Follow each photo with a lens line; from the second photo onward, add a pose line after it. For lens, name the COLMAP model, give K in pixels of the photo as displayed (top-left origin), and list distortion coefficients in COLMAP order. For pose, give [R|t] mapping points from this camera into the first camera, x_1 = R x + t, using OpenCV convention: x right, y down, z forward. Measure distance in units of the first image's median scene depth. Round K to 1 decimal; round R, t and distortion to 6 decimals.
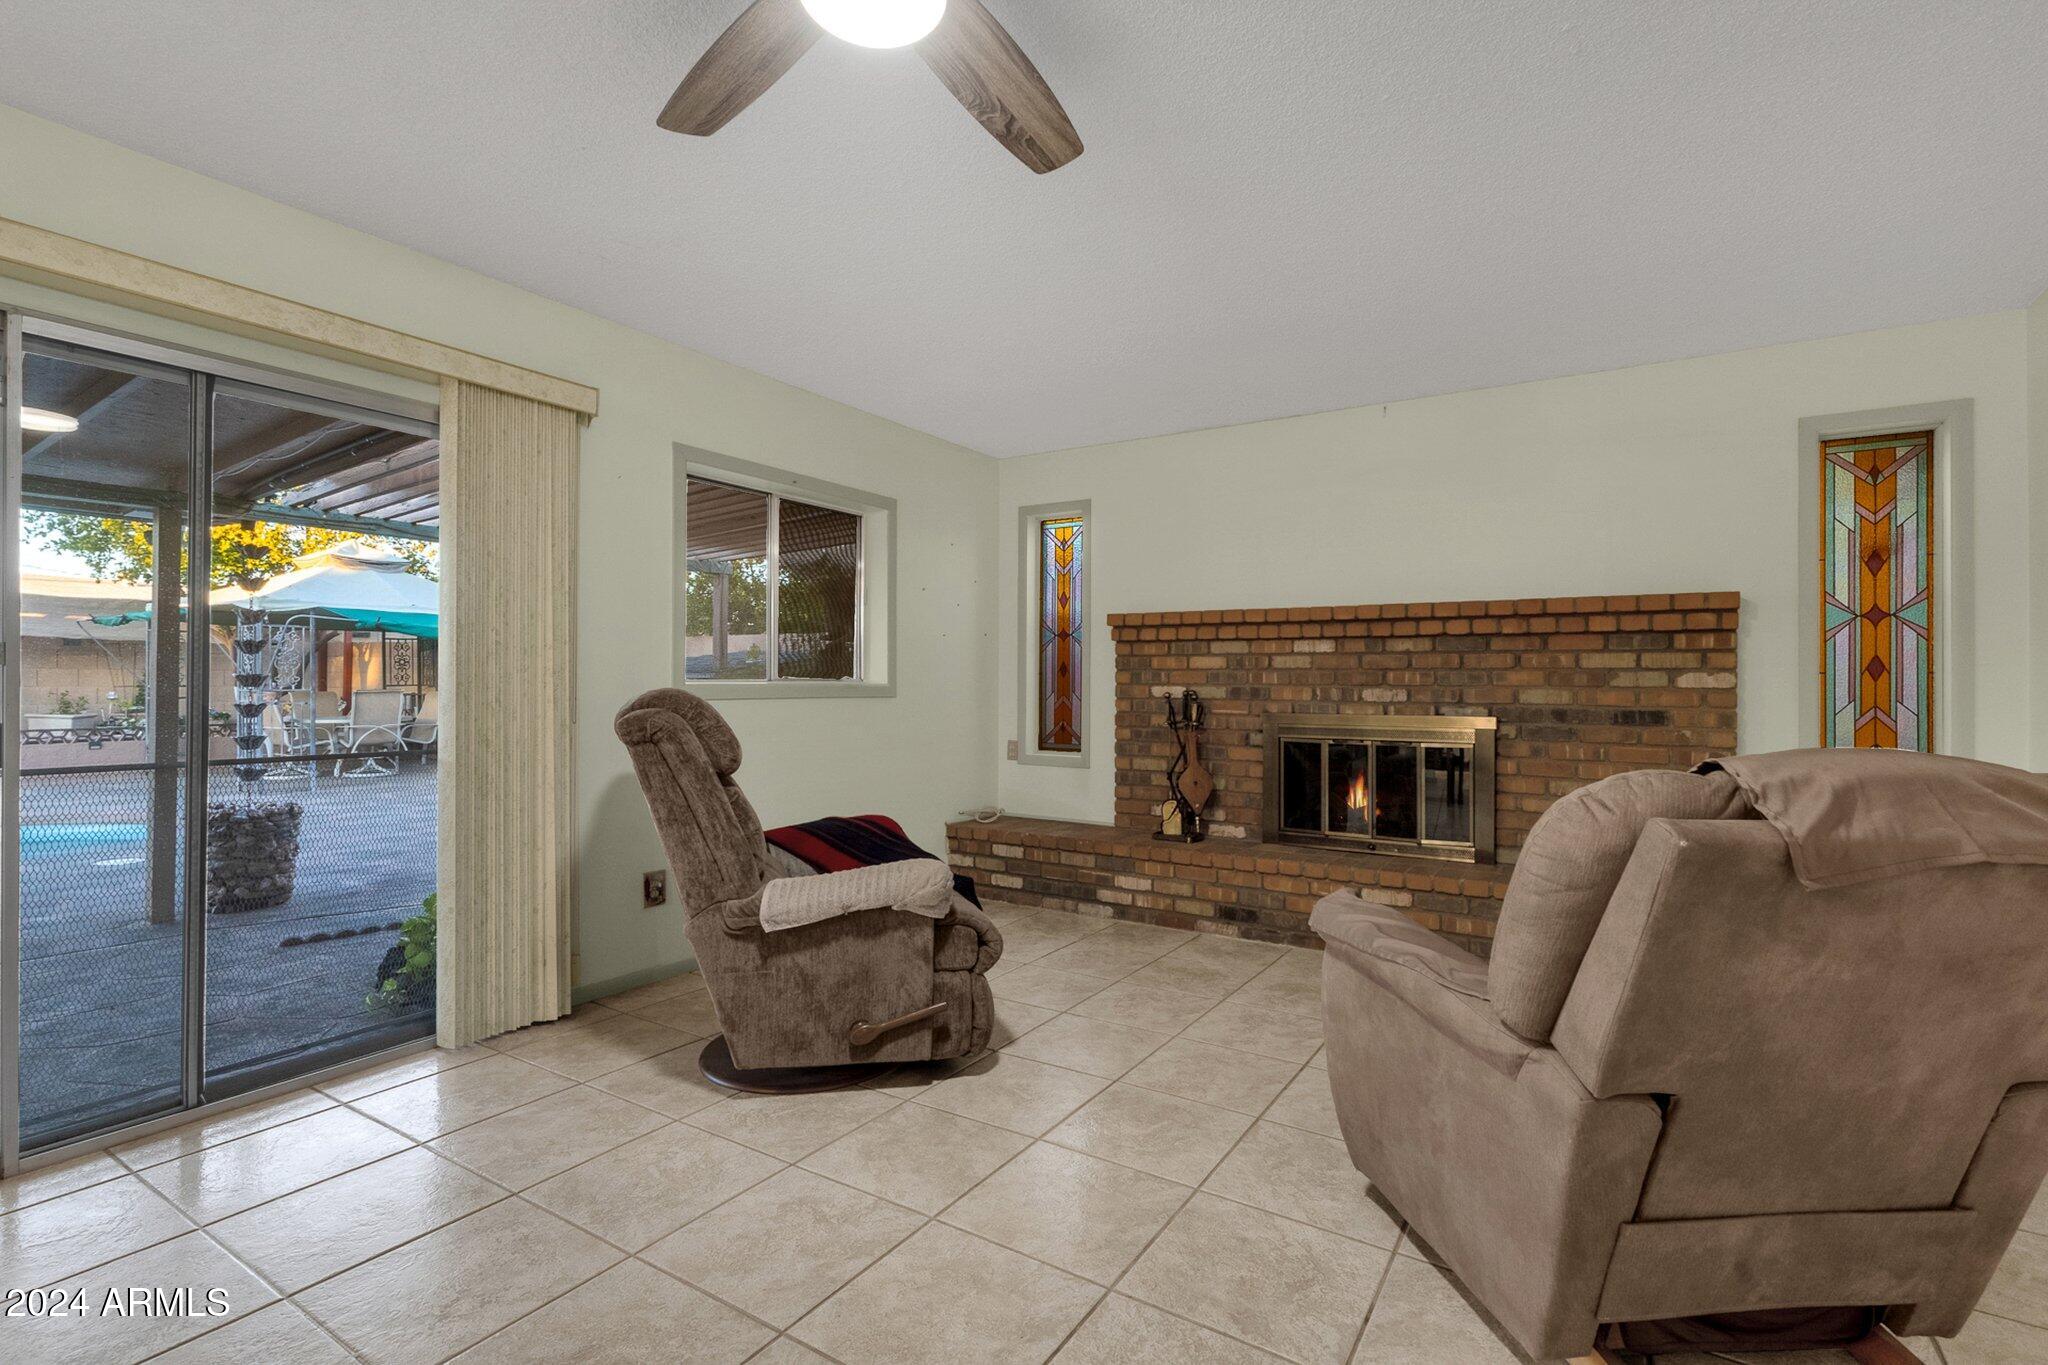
lens RADIAL K [[953.0, 0, 1024.0], [0, 953.0, 682.5], [0, 0, 1]] dist [0.003068, 0.001206]
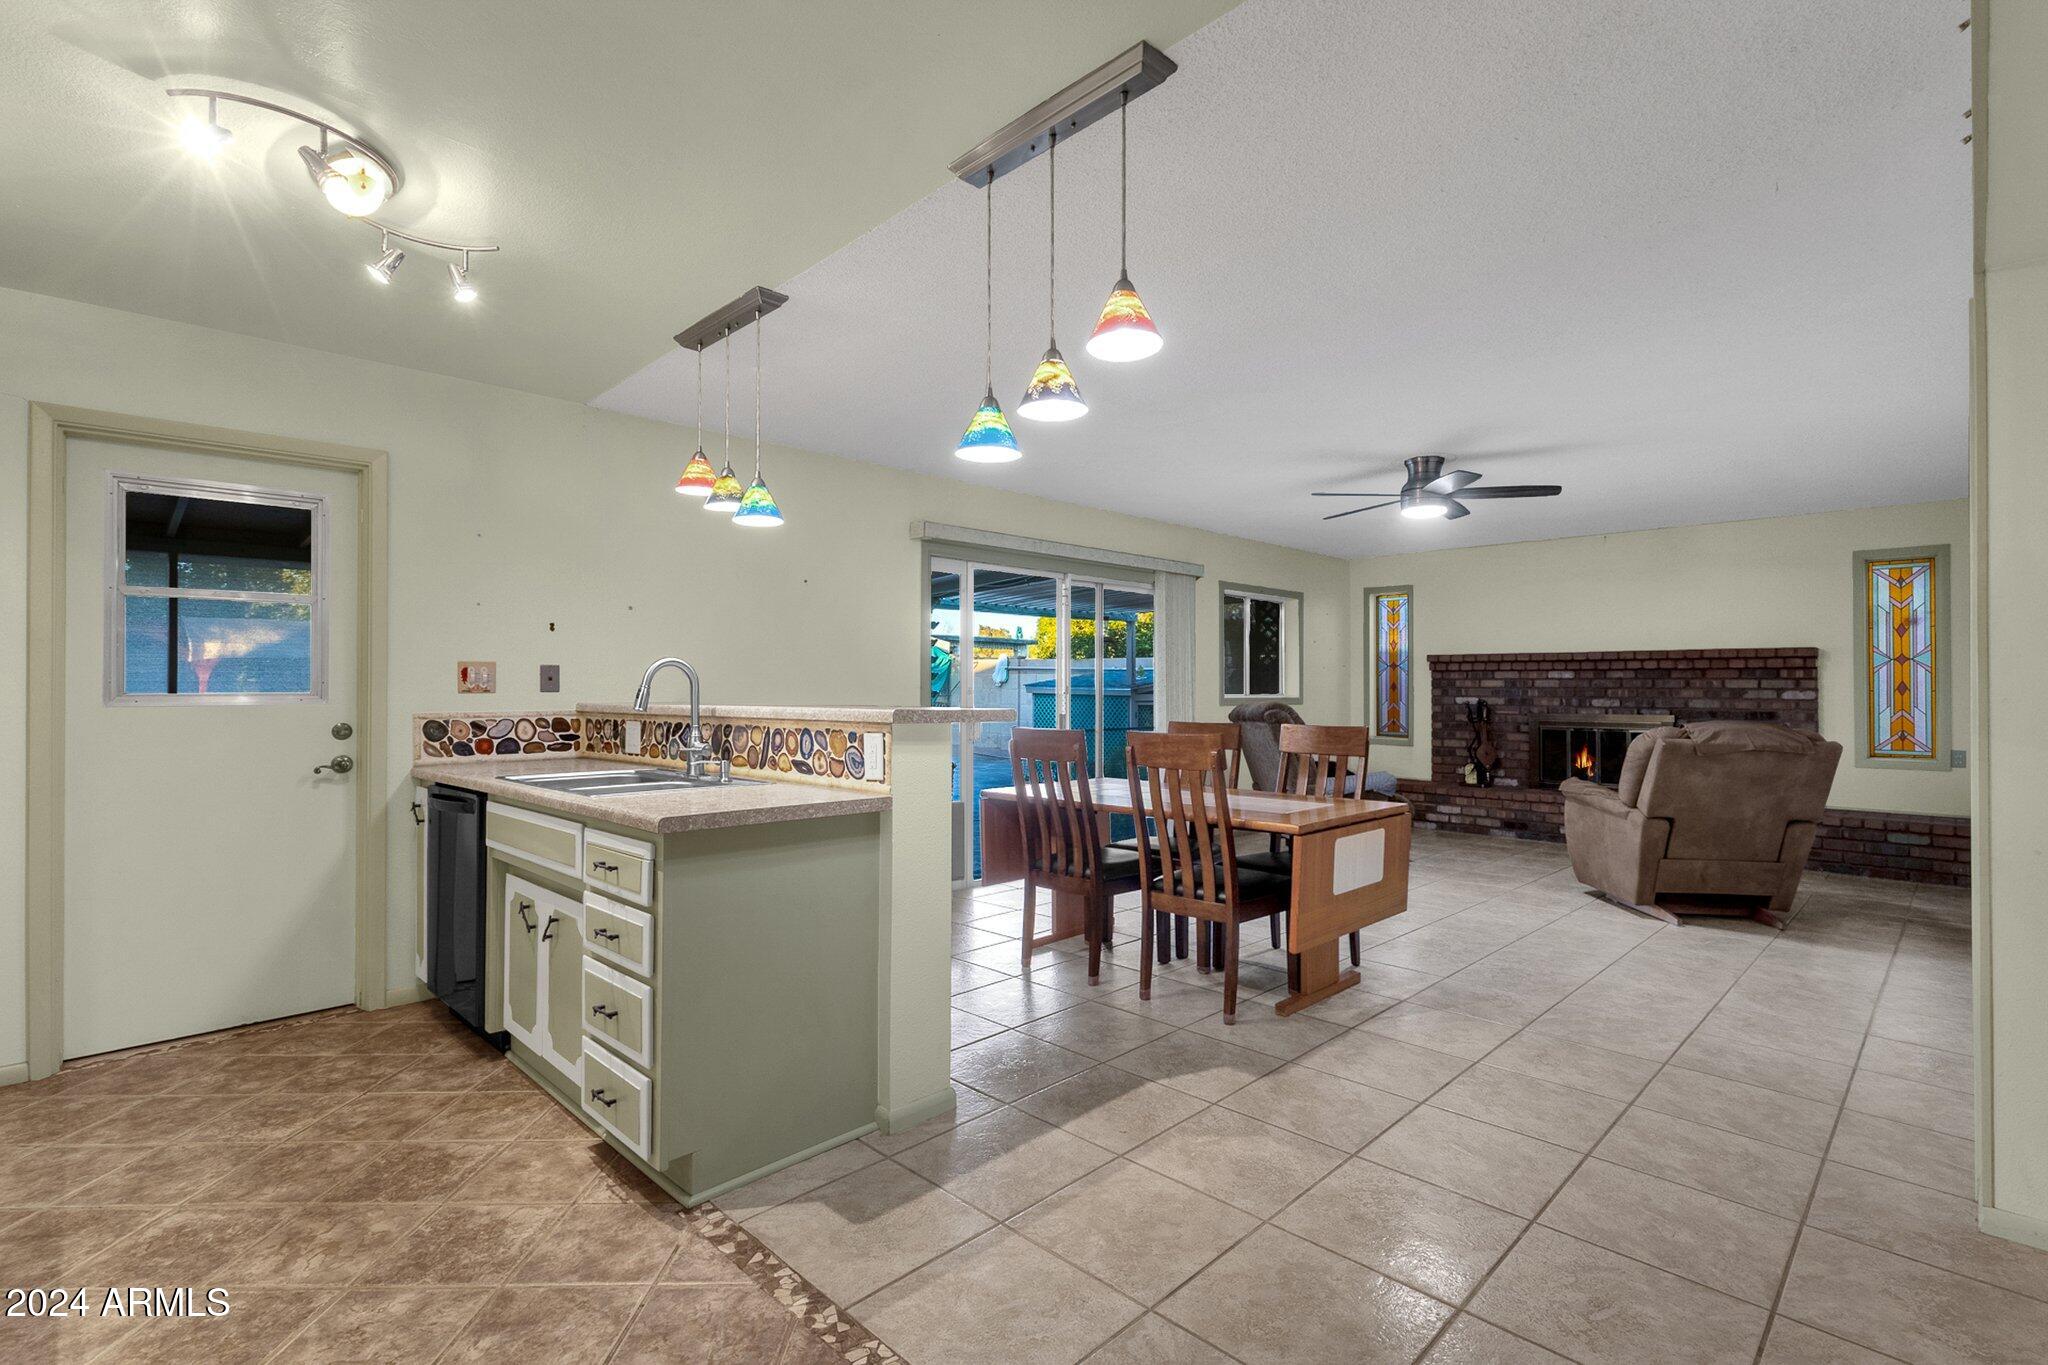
lens RADIAL K [[942.5, 0, 1024.0], [0, 942.5, 682.5], [0, 0, 1]] dist [0.003924, 0.001219]
pose [[0.975055, -0.006025, -0.221881, -0.297525], [0.005175, 0.999977, -0.004412, -0.023622], [0.221902, 0.003154, 0.975064, -0.990514]]
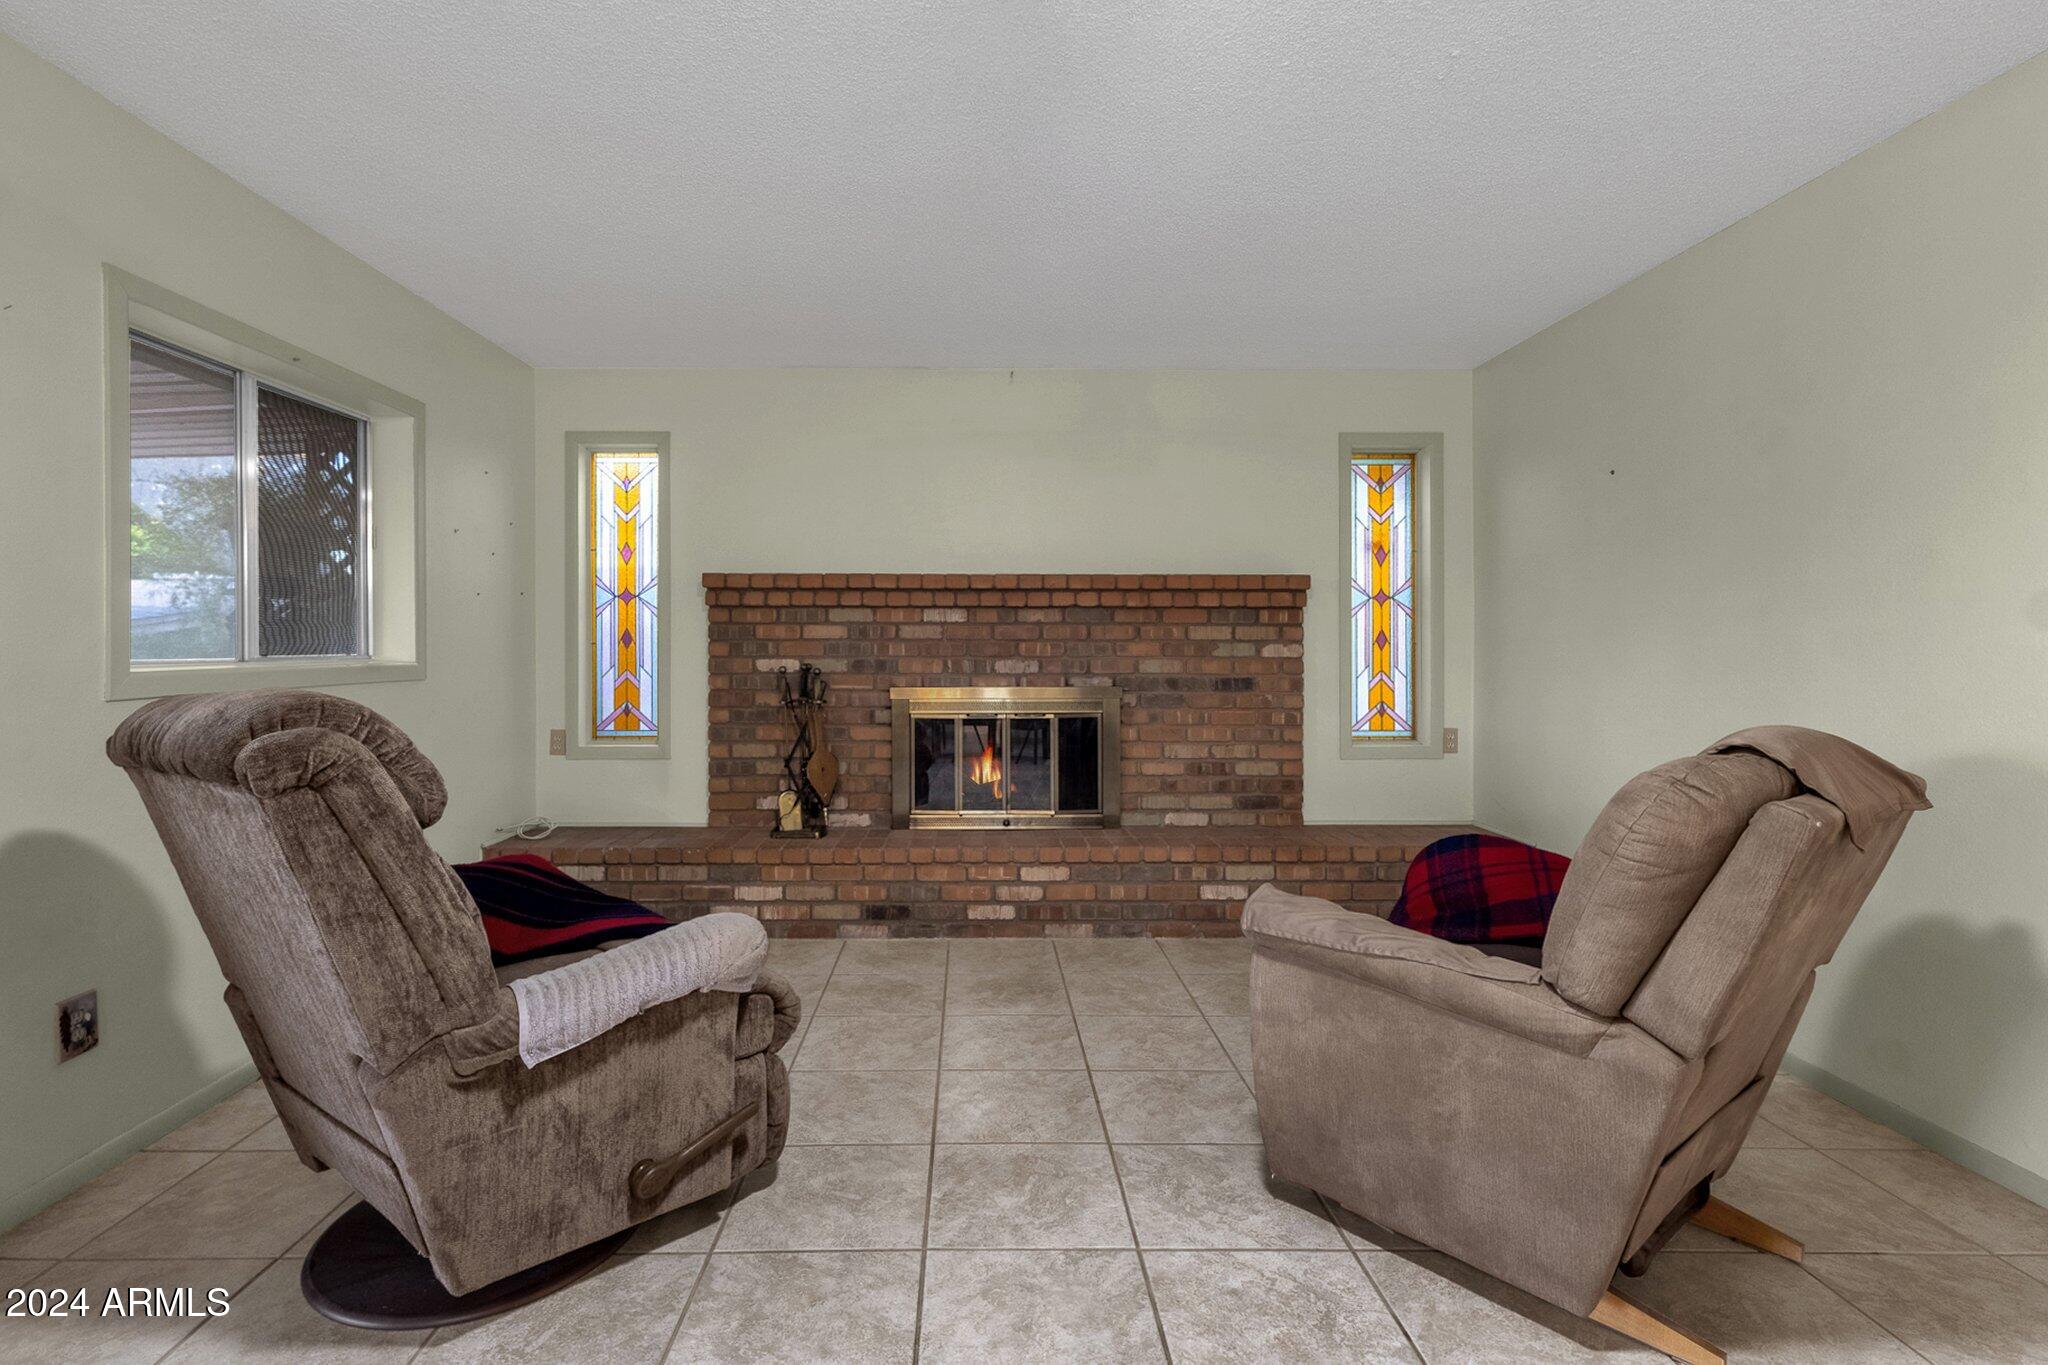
lens RADIAL K [[1008.1, 0, 989.9], [0, 1008.1, 647.9], [0, 0, 1]] dist [0.006782, 0.001040]
pose [[0.838529, -0.007594, 0.544804, -0.225201], [0.004346, 0.999964, 0.007250, -0.014671], [-0.544839, -0.003712, 0.838532, 0.155213]]
